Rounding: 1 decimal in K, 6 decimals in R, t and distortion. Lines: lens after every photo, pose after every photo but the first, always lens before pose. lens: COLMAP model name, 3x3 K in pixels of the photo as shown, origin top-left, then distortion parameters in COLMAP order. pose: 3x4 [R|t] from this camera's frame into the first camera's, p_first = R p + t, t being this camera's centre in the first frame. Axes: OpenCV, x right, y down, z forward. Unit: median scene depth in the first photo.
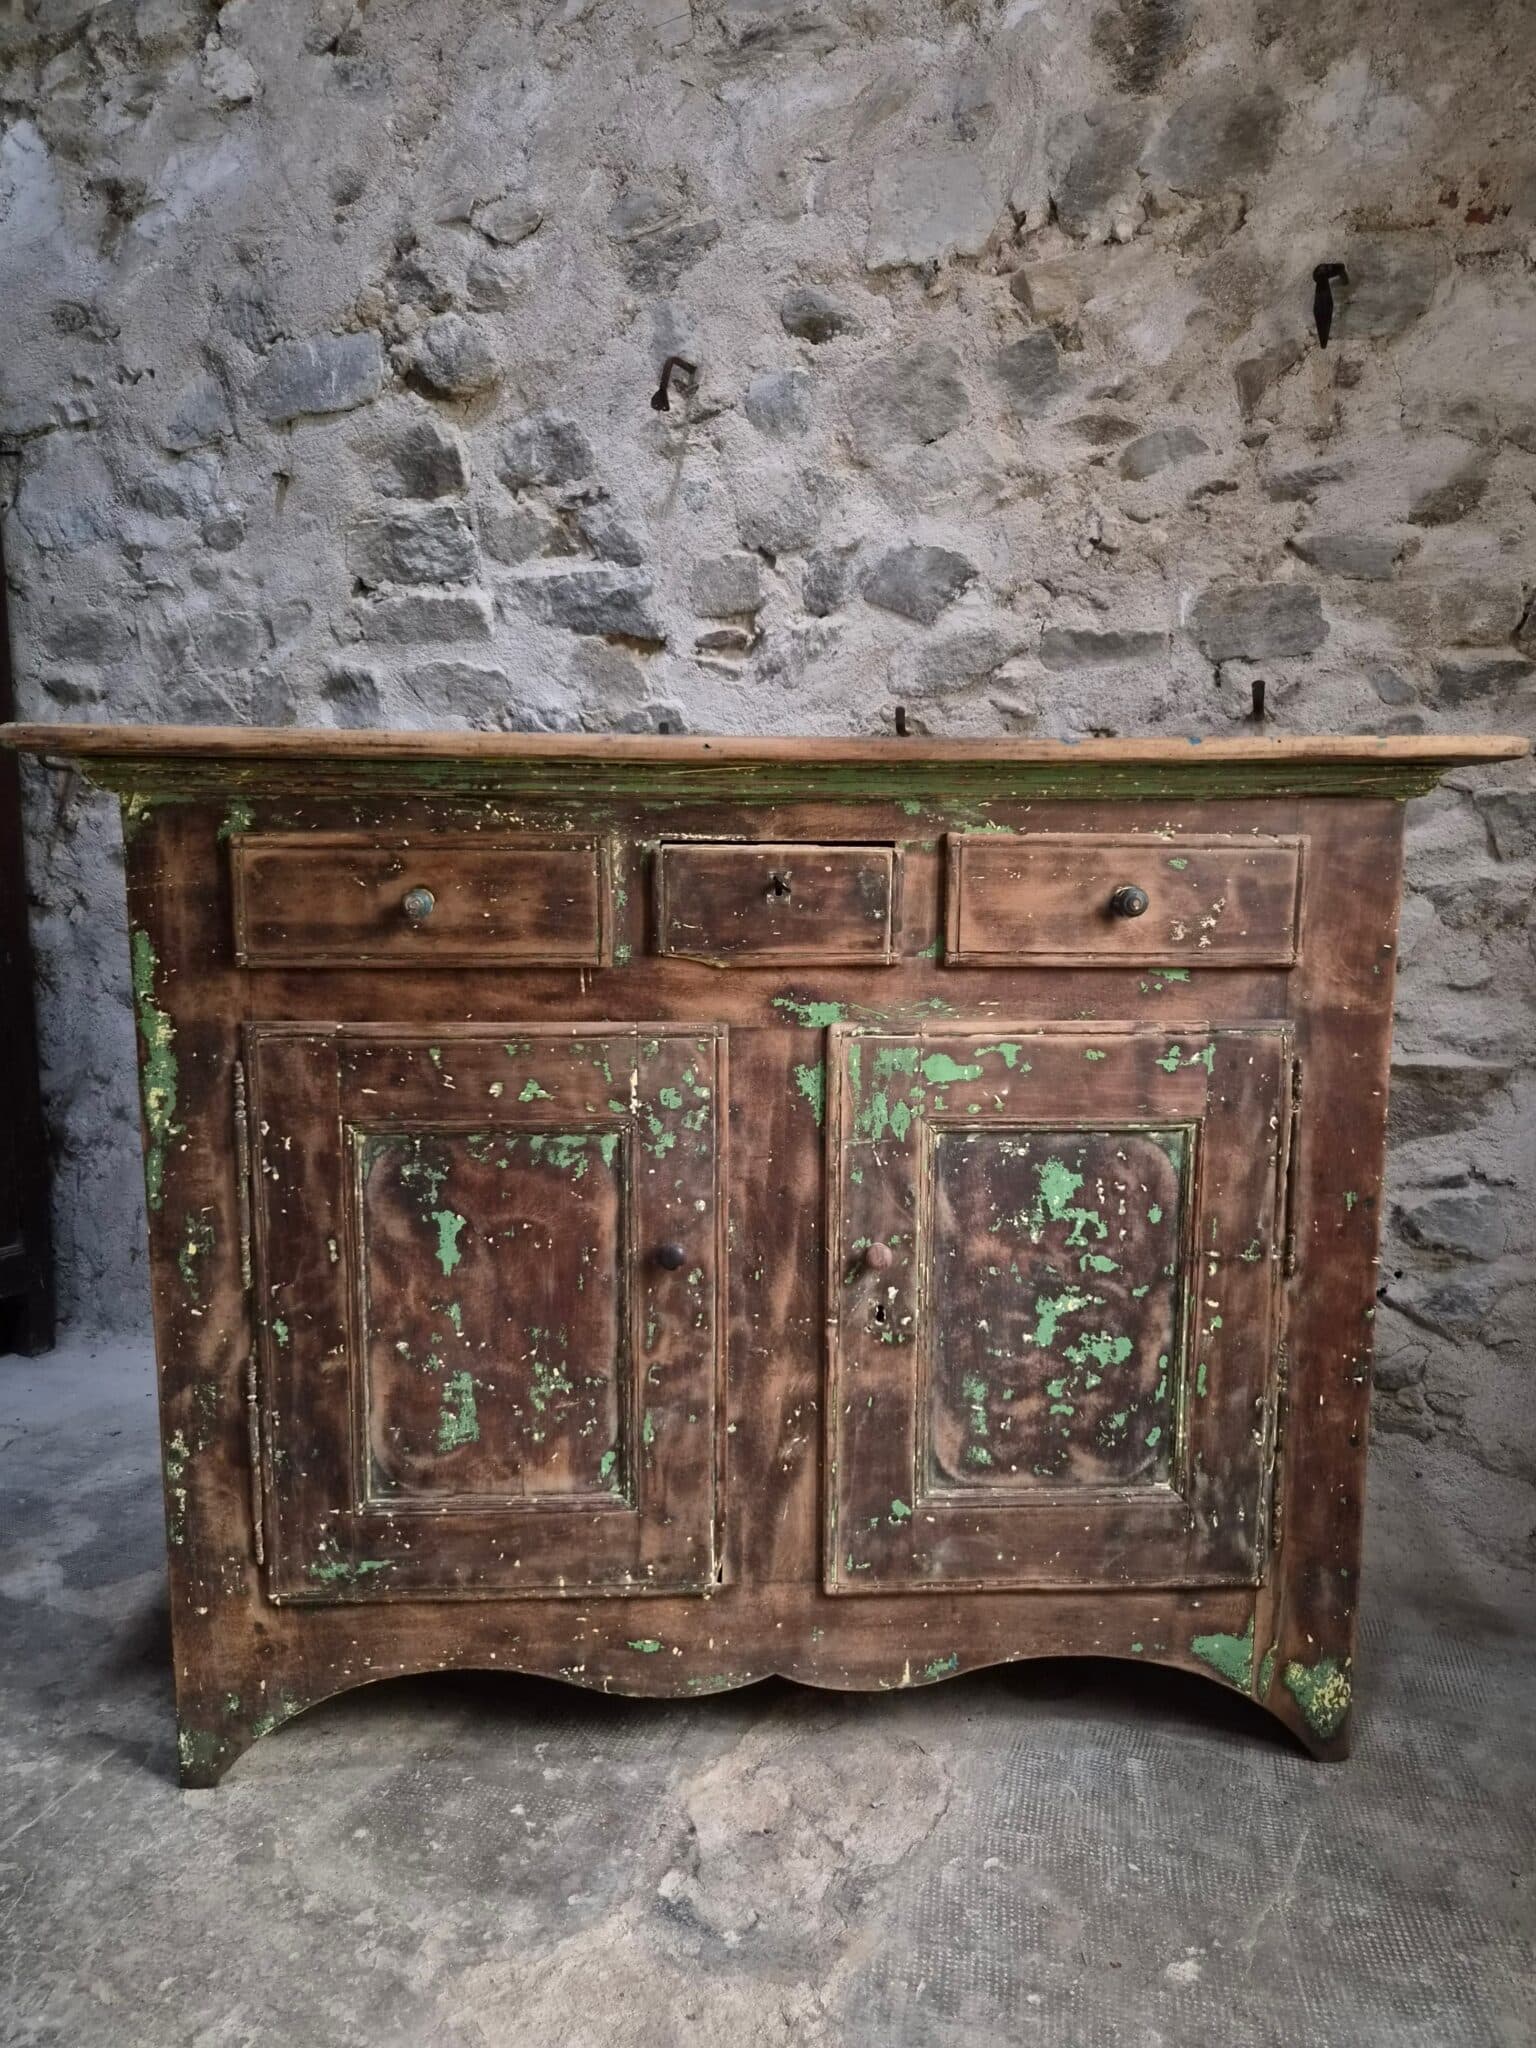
lens RADIAL K [[1387.3, 0, 762.9], [0, 1387.3, 1043.3], [0, 0, 1]] dist [0.059310, -0.050583]
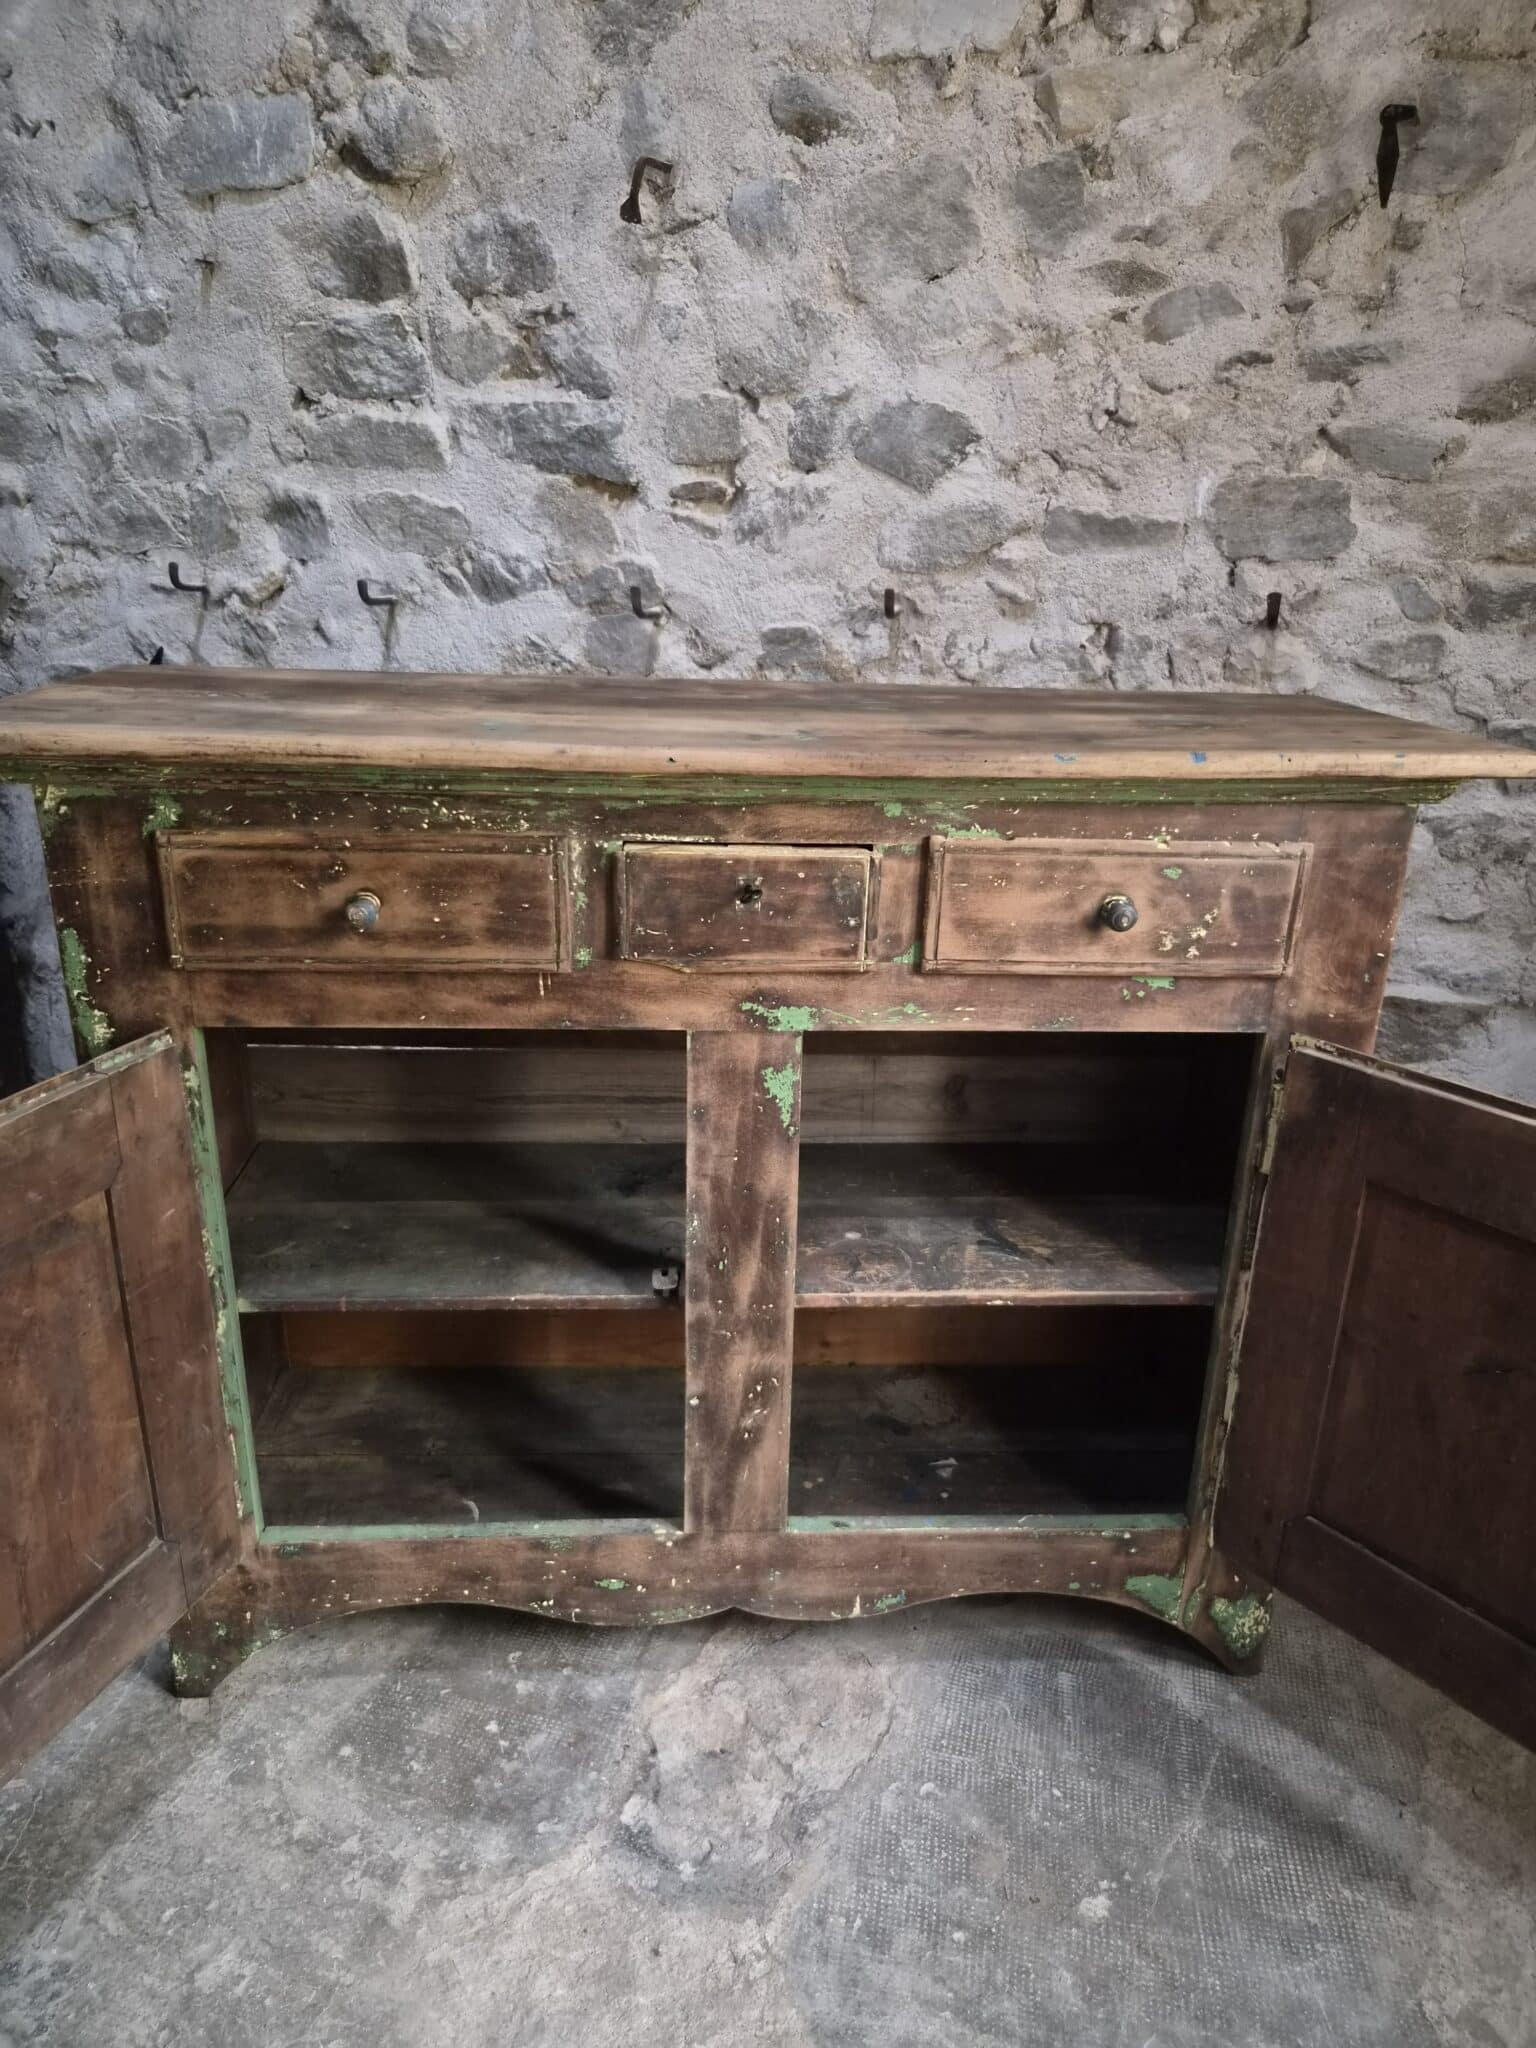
lens RADIAL K [[1387.3, 0, 775.3], [0, 1387.3, 1029.0], [0, 0, 1]] dist [0.059310, -0.050583]
pose [[0.999669, 0.016295, 0.019909, 0.009545], [-0.019973, 0.979321, 0.201323, -0.154973], [-0.016216, -0.201654, 0.979323, 0.039511]]
